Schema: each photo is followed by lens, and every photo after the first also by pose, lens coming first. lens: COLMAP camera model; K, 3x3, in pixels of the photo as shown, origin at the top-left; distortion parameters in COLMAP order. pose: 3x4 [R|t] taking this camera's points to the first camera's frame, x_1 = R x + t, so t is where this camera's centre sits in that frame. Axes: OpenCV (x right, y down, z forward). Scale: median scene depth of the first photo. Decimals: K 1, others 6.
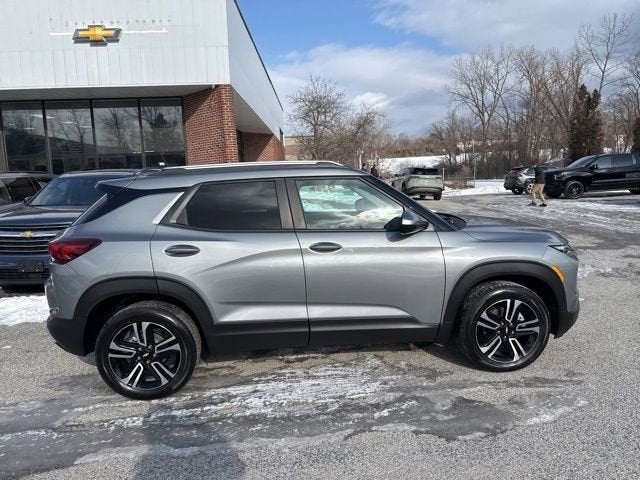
lens RADIAL K [[449.7, 0, 324.3], [0, 449.7, 240.2], [0, 0, 1]] dist [0.036594, -0.042099]
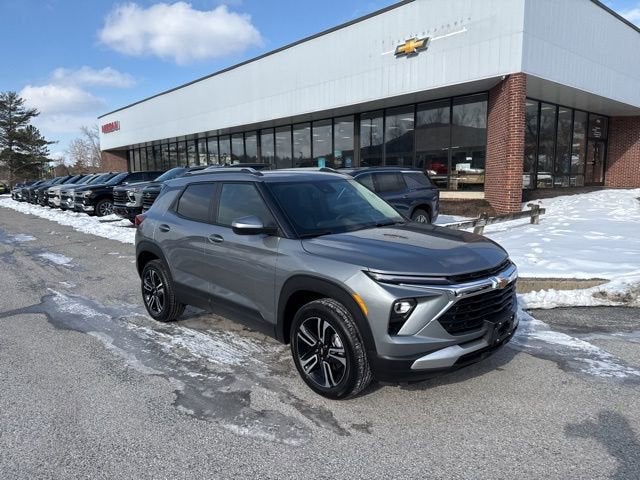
lens RADIAL K [[449.7, 0, 322.1], [0, 449.7, 240.2], [0, 0, 1]] dist [0.036594, -0.042099]
pose [[0.634897, 0.125030, -0.762413, 1.081782], [-0.109362, 0.991426, 0.071516, -0.094016], [0.764818, 0.037974, 0.643127, 0.396298]]
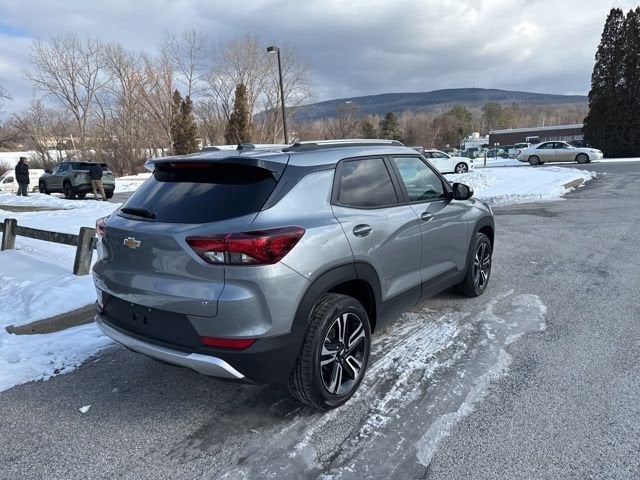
lens RADIAL K [[449.7, 0, 324.3], [0, 449.7, 244.1], [0, 0, 1]] dist [0.036594, -0.042099]
pose [[0.665886, -0.122760, 0.735885, -0.970125], [0.115314, 0.991451, 0.061049, -0.012946], [-0.737088, 0.044207, 0.674349, 0.397275]]
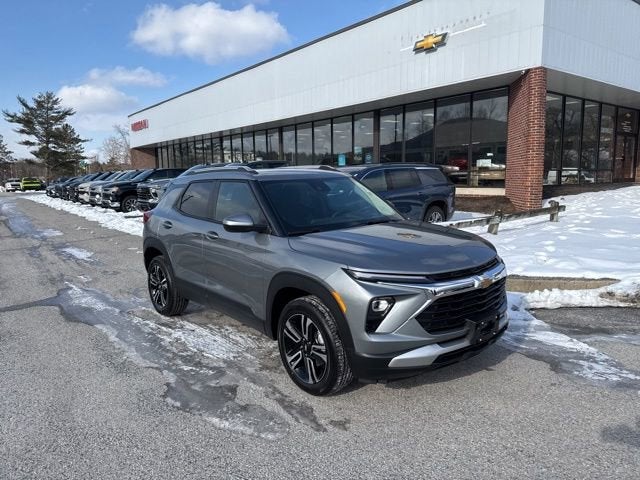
lens RADIAL K [[449.7, 0, 321.9], [0, 449.7, 233.0], [0, 0, 1]] dist [0.036594, -0.042099]
pose [[0.588780, 0.122704, -0.798925, 1.144879], [-0.110263, 0.991363, 0.071000, -0.108794], [0.800737, 0.046288, 0.597225, 0.455237]]
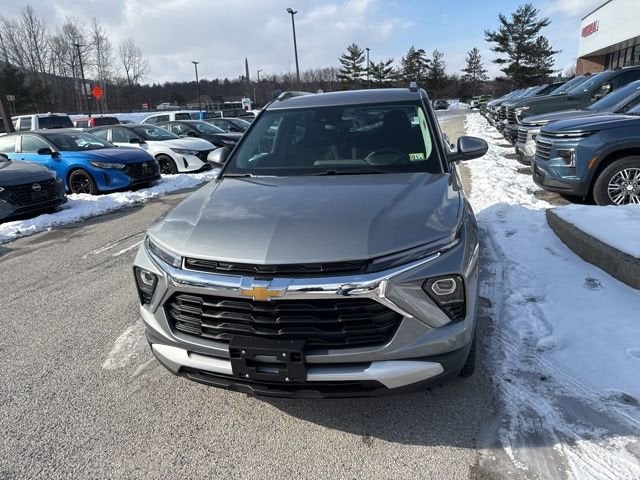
lens RADIAL K [[449.7, 0, 326.4], [0, 449.7, 240.0], [0, 0, 1]] dist [0.036594, -0.042099]
pose [[-0.304985, 0.313445, -0.899297, 1.068404], [-0.073576, 0.933709, 0.350392, -0.234284], [0.949511, 0.173031, -0.261706, 1.451591]]
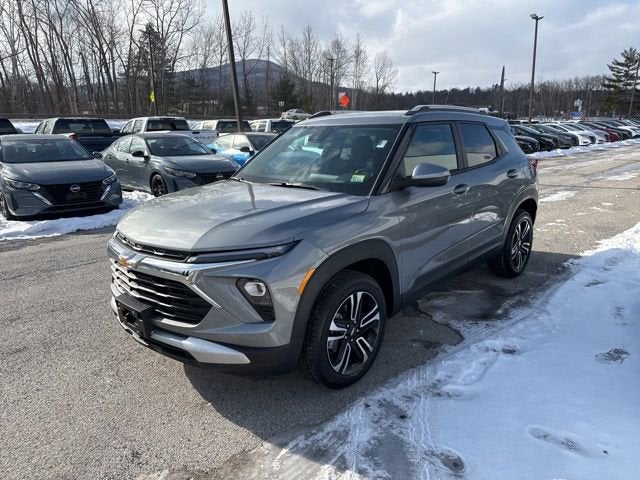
lens RADIAL K [[449.7, 0, 326.6], [0, 449.7, 239.9], [0, 0, 1]] dist [0.036594, -0.042099]
pose [[-0.733093, 0.207848, -0.647591, 0.860972], [-0.061639, 0.927938, 0.367604, -0.303455], [0.677330, 0.309404, -0.667453, 1.937370]]
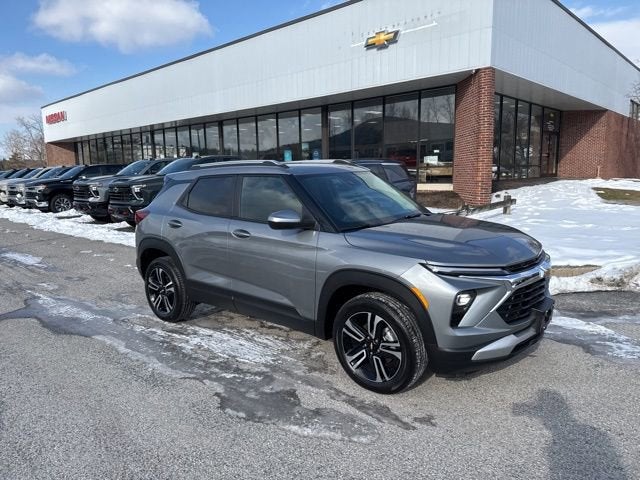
lens RADIAL K [[449.7, 0, 322.2], [0, 449.7, 240.8], [0, 0, 1]] dist [0.036594, -0.042099]
pose [[0.710987, 0.124526, -0.692091, 0.939601], [-0.097455, 0.992147, 0.078399, -0.075794], [0.696419, 0.011707, 0.717540, 0.269996]]
